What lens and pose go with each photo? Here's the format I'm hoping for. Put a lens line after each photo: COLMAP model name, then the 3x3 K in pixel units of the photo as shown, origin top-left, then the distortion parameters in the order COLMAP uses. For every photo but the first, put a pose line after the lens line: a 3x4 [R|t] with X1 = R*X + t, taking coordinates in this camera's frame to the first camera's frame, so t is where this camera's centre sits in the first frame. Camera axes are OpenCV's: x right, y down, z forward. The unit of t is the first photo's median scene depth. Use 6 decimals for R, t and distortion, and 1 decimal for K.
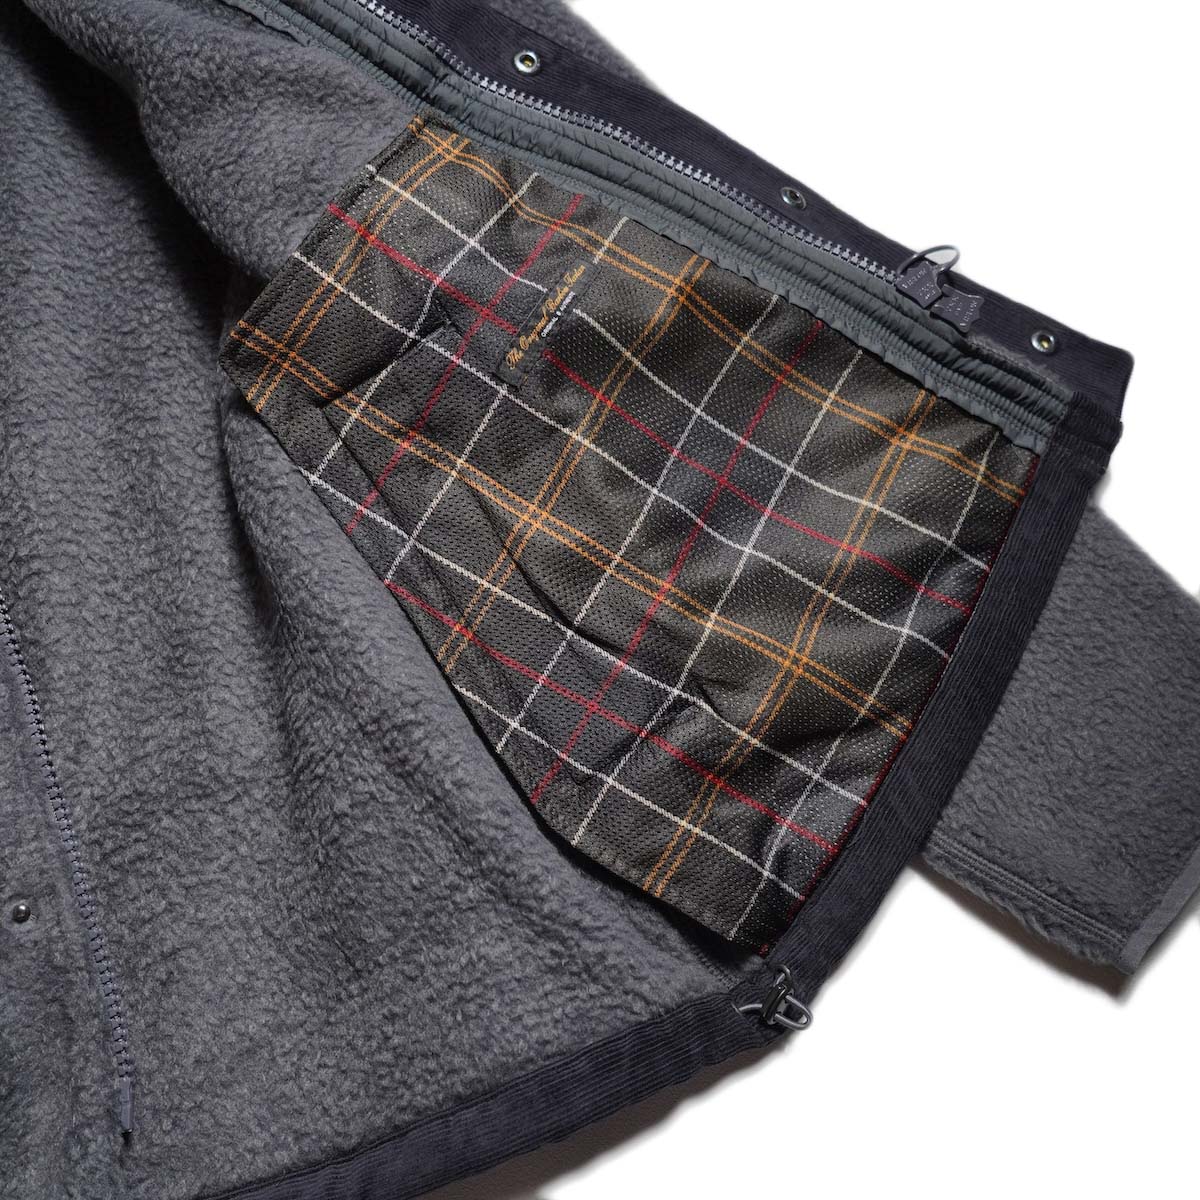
lens RADIAL K [[1464.1, 0, 600.0], [0, 1464.1, 600.0], [0, 0, 1]] dist [-0.017504, 0.030324]
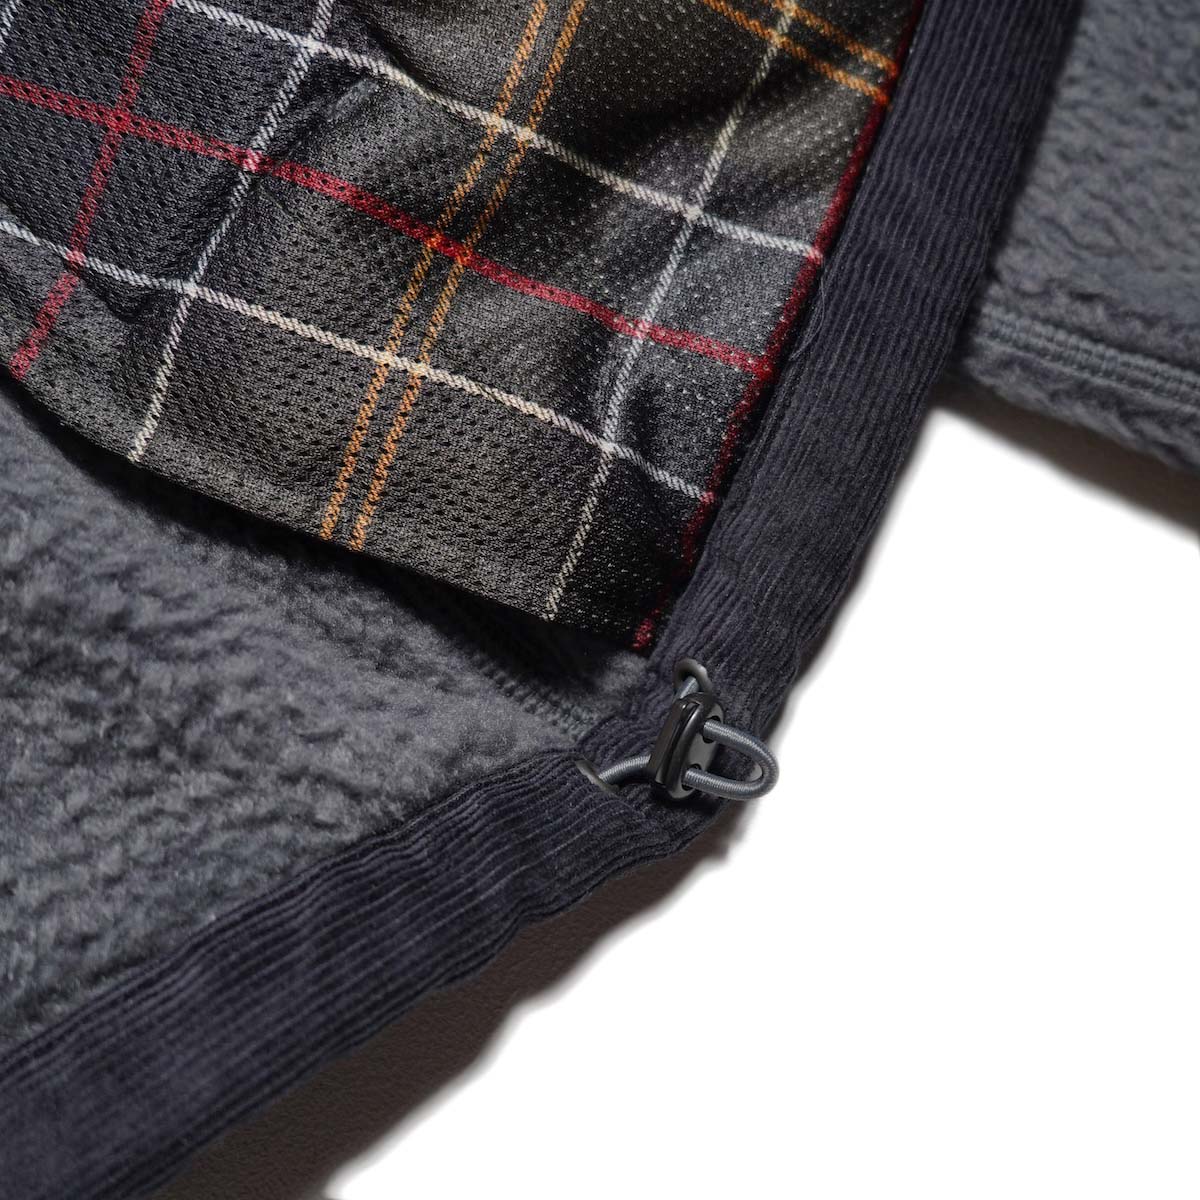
lens RADIAL K [[1464.1, 0, 600.0], [0, 1464.1, 600.0], [0, 0, 1]] dist [-0.017504, 0.030324]
pose [[0.983865, -0.178278, 0.015047, 0.096980], [0.176475, 0.980860, 0.082280, 0.194377], [-0.029428, -0.078297, 0.996496, 0.583120]]
